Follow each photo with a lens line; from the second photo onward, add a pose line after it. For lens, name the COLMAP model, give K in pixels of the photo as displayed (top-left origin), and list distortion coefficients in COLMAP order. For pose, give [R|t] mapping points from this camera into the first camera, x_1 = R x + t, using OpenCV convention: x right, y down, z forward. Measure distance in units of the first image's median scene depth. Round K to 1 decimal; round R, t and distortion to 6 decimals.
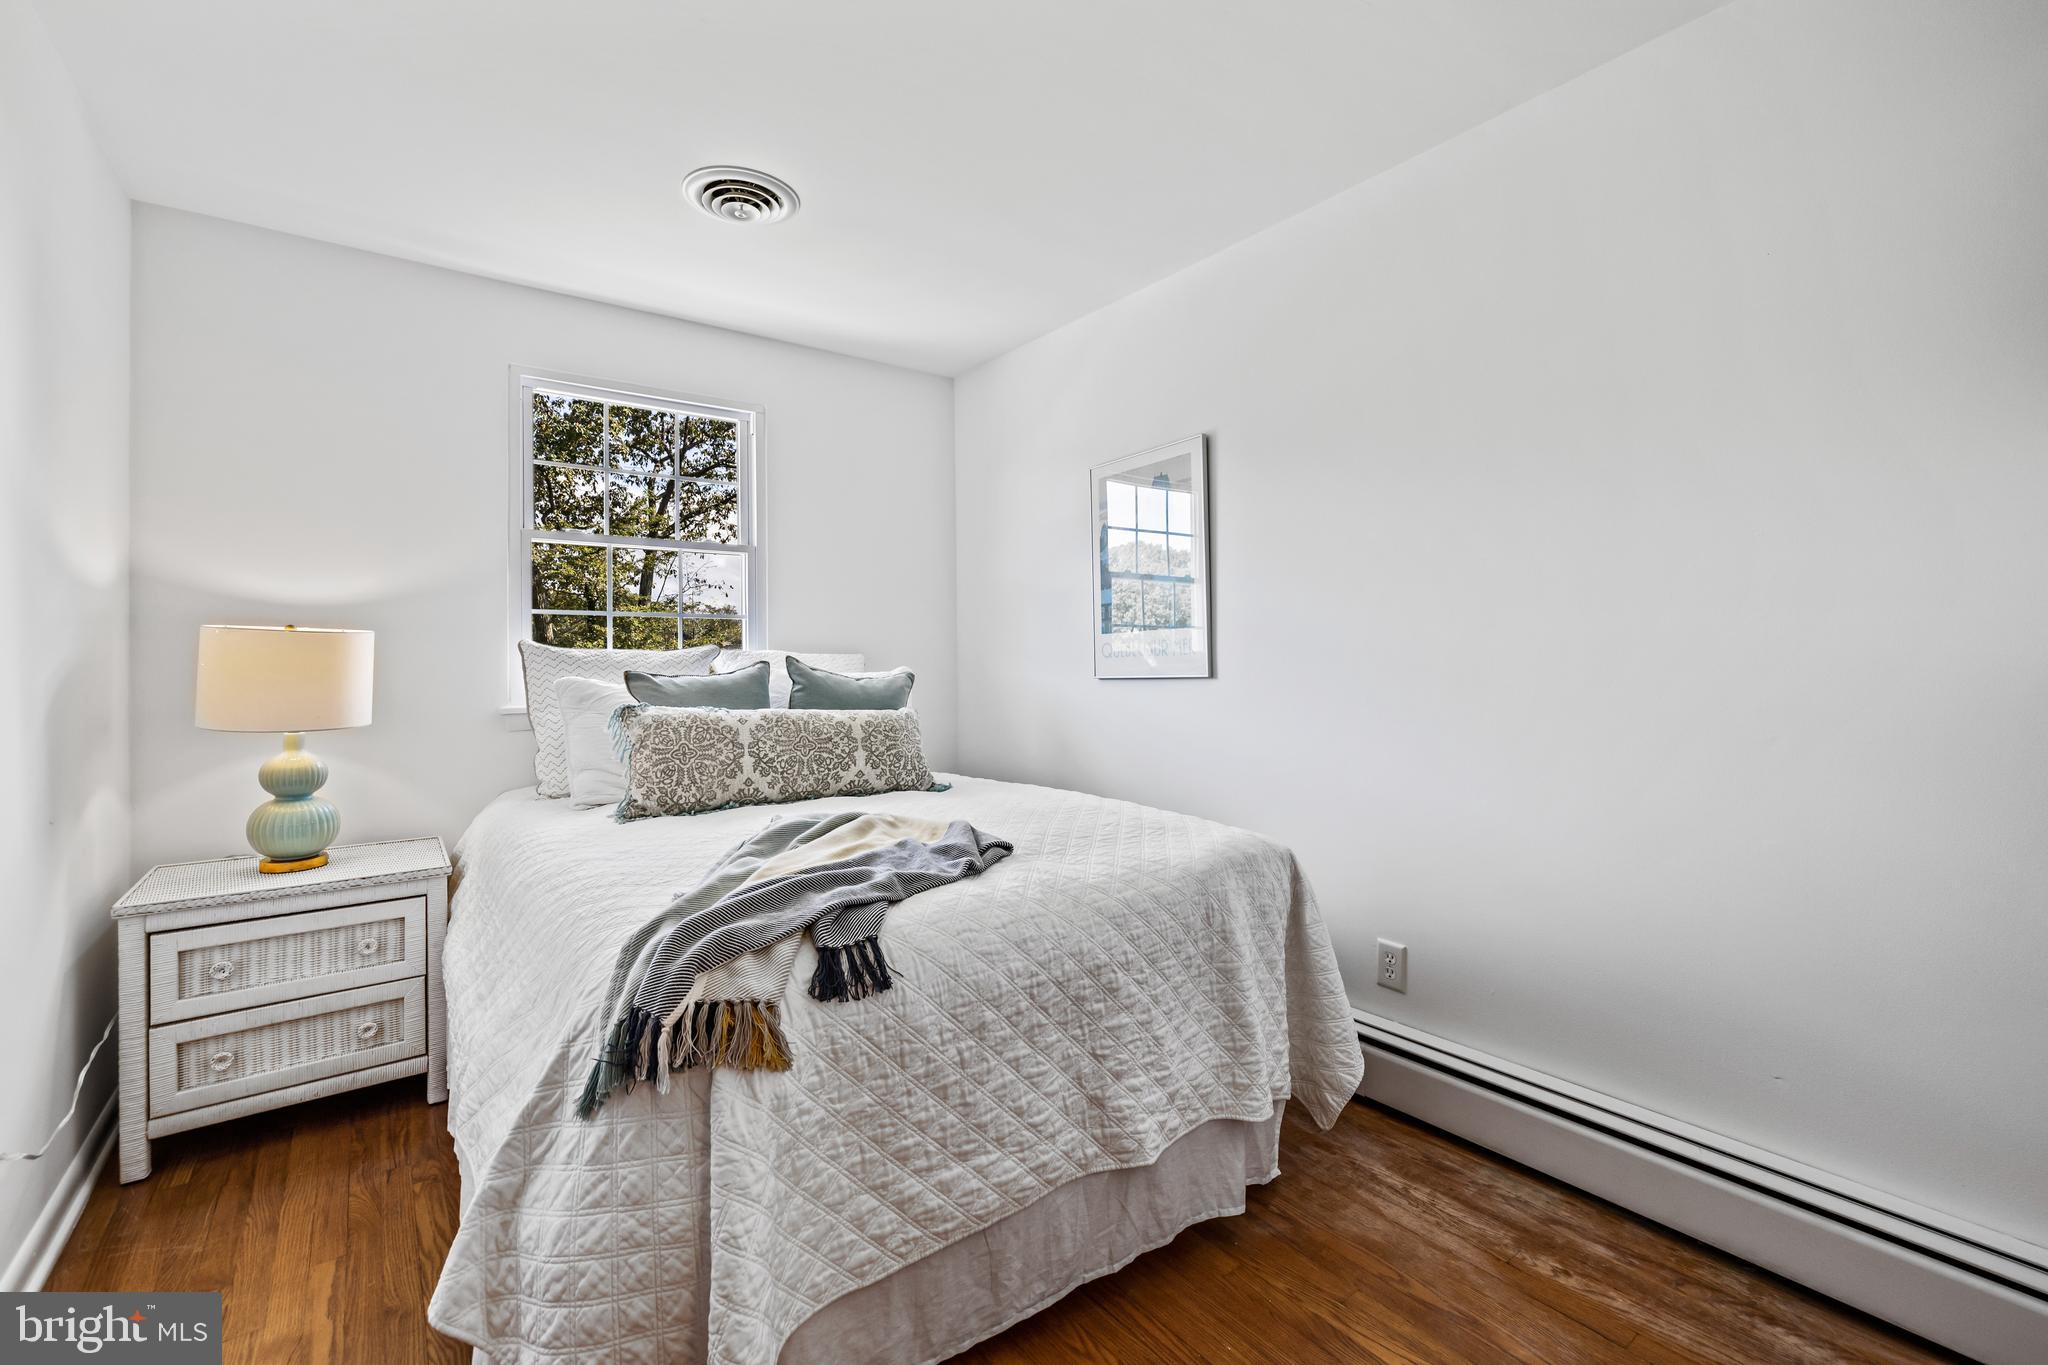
lens RADIAL K [[877.6, 0, 1007.0], [0, 877.6, 669.3], [0, 0, 1]] dist [0.004041, 0.001964]
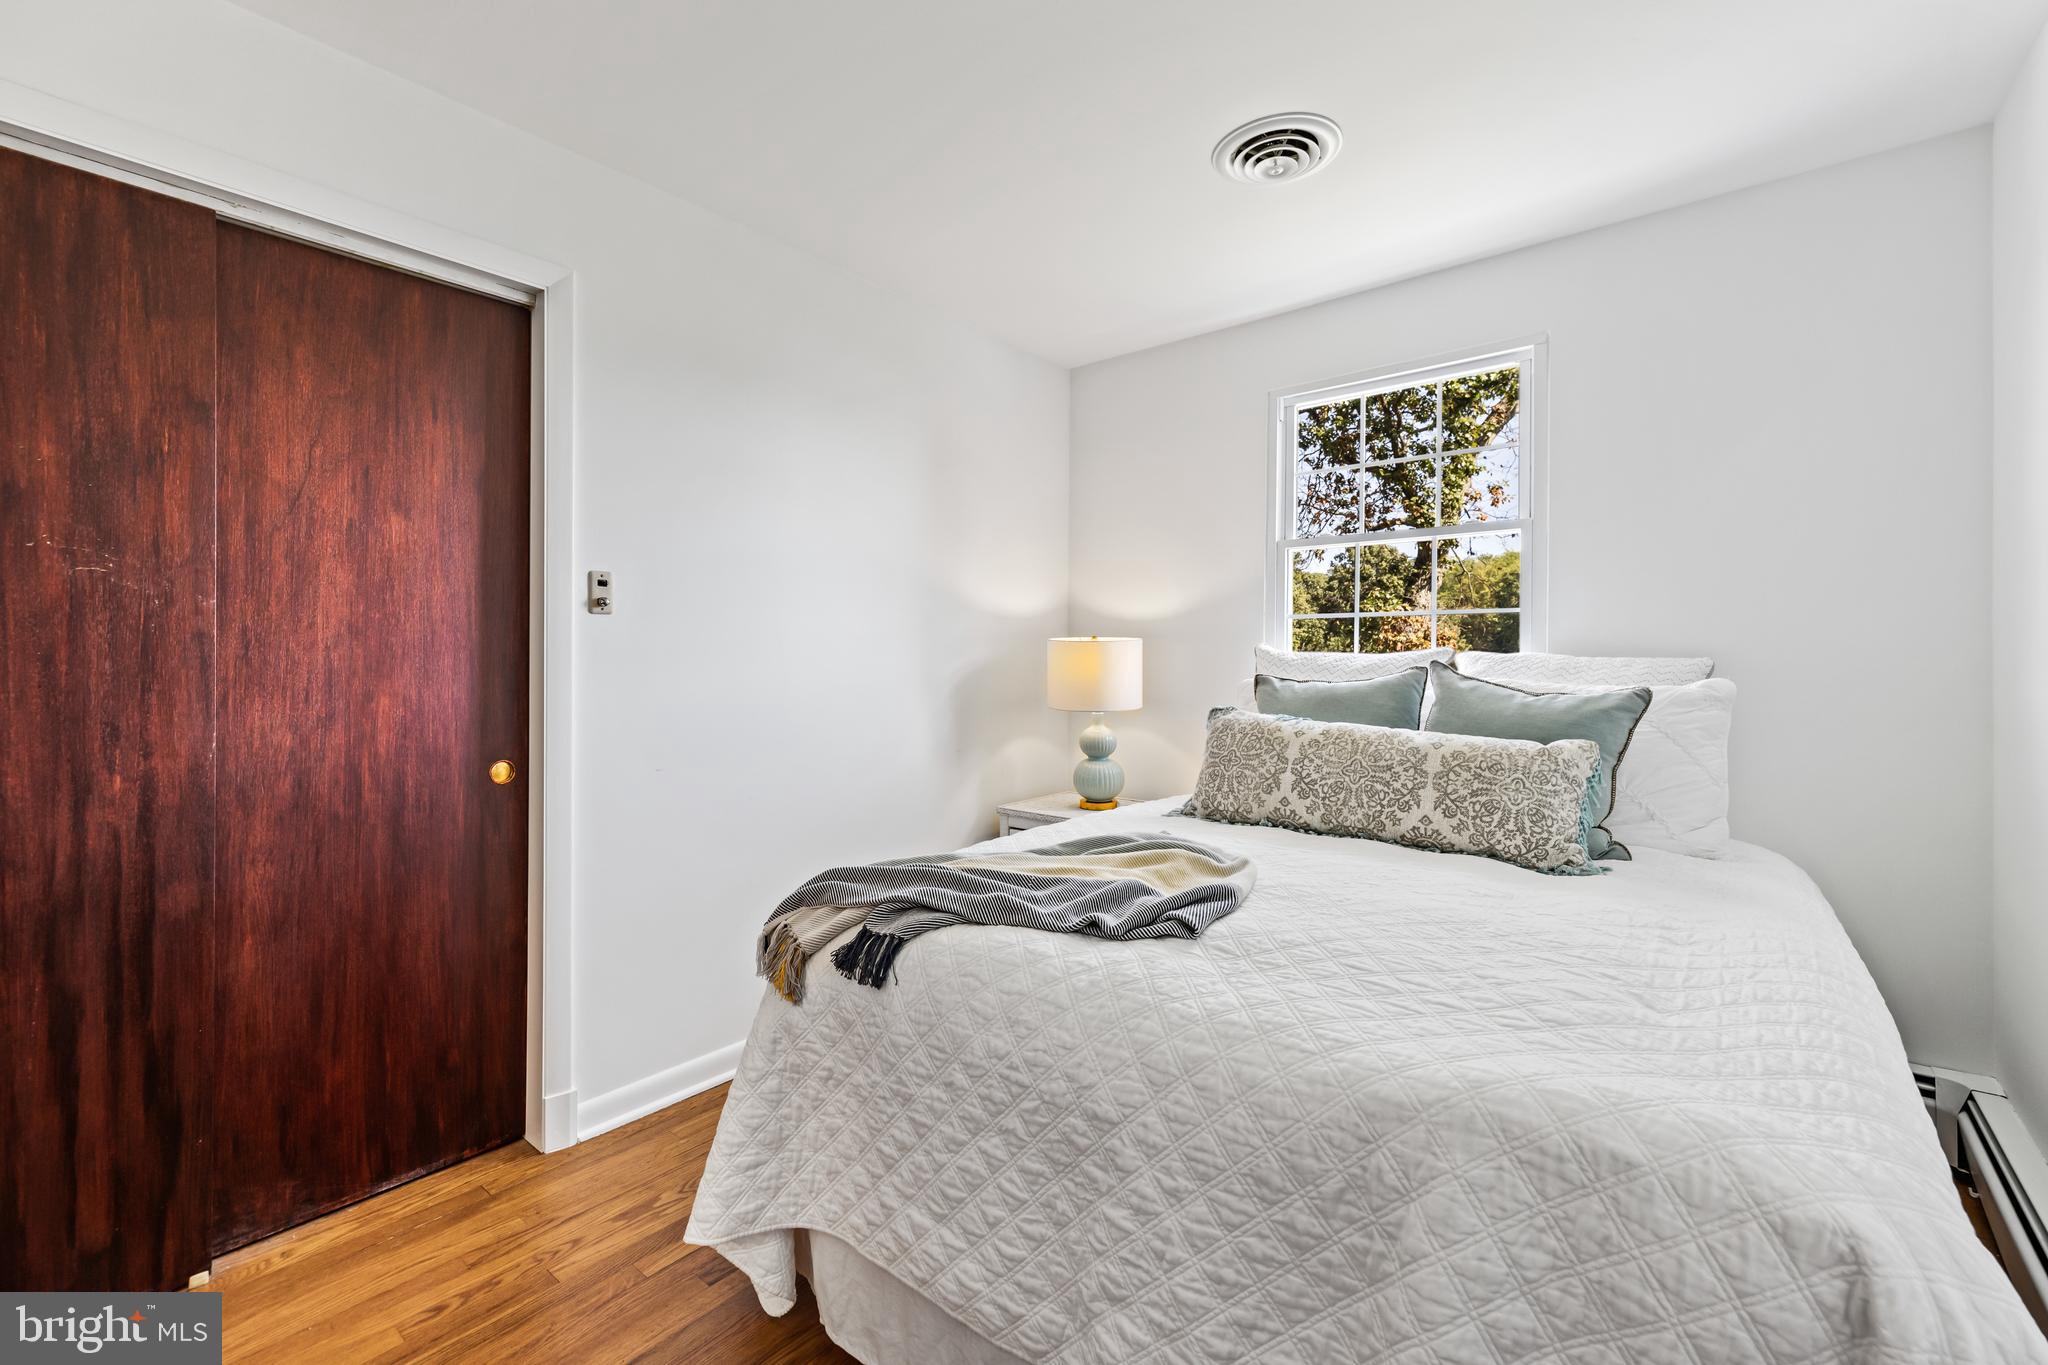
lens RADIAL K [[877.6, 0, 1005.5], [0, 877.6, 667.6], [0, 0, 1]] dist [0.004041, 0.001964]
pose [[0.221664, 0.014878, -0.975010, 0.510867], [-0.014150, 0.999827, 0.012040, -0.014942], [0.975020, 0.011127, 0.221837, 0.520316]]
